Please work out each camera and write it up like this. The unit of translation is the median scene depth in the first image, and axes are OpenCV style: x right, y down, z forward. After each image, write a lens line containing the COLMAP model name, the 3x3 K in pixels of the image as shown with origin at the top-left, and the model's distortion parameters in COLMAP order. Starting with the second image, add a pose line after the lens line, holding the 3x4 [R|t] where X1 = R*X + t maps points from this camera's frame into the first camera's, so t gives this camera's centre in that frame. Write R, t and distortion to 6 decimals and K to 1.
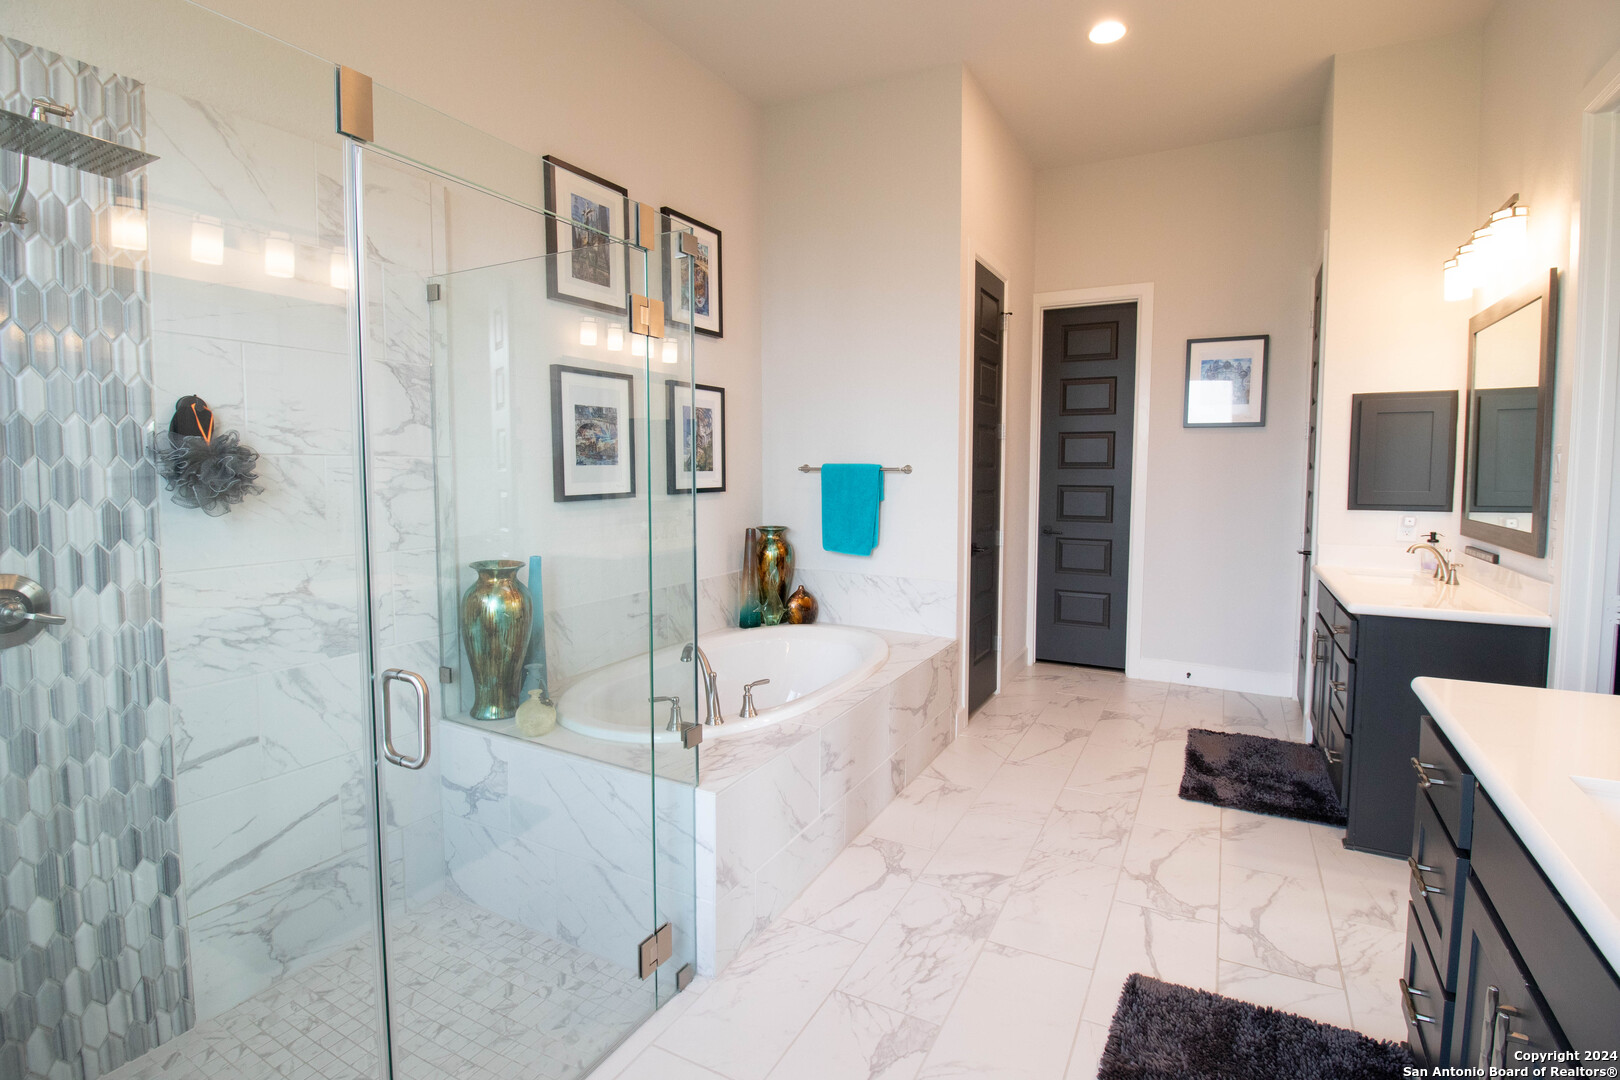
lens RADIAL K [[750.5, 0, 813.5], [0, 750.5, 517.8], [0, 0, 1]] dist [0.001317, -0.015148]
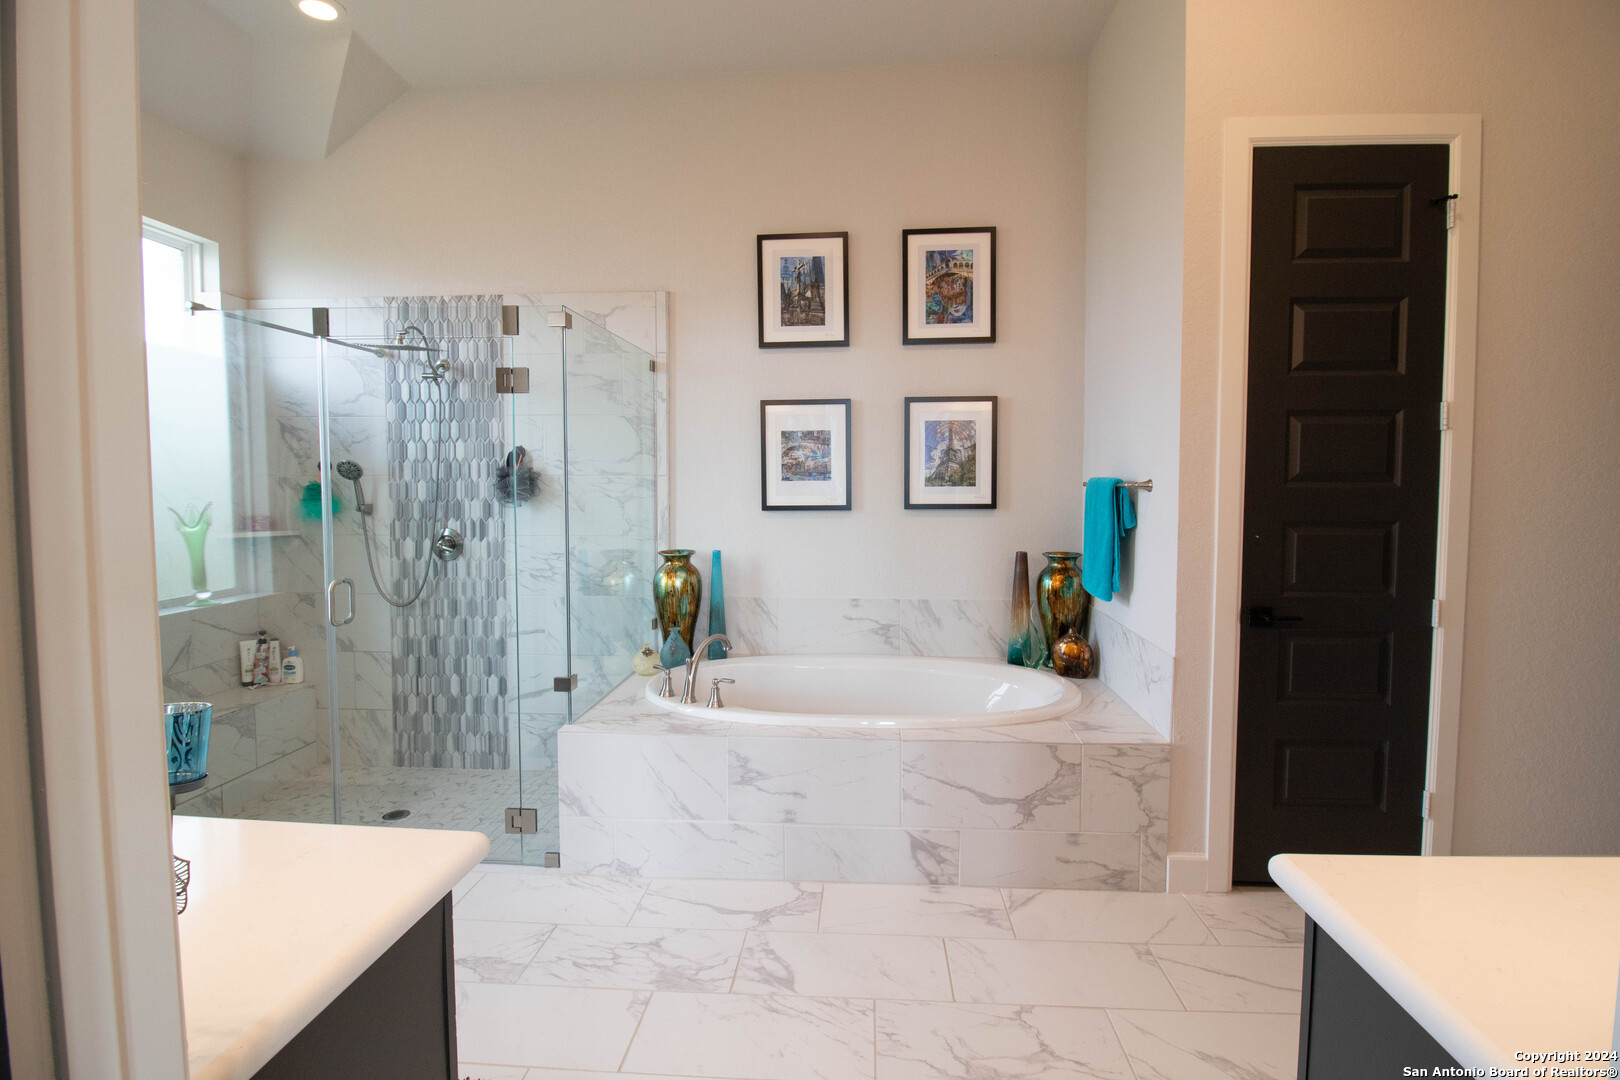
lens RADIAL K [[750.5, 0, 813.5], [0, 750.5, 517.8], [0, 0, 1]] dist [0.001317, -0.015148]
pose [[0.430362, 0.042561, -0.901653, 0.959796], [-0.060002, 0.998027, 0.018471, -0.043842], [0.900660, 0.046152, 0.432066, 0.637248]]
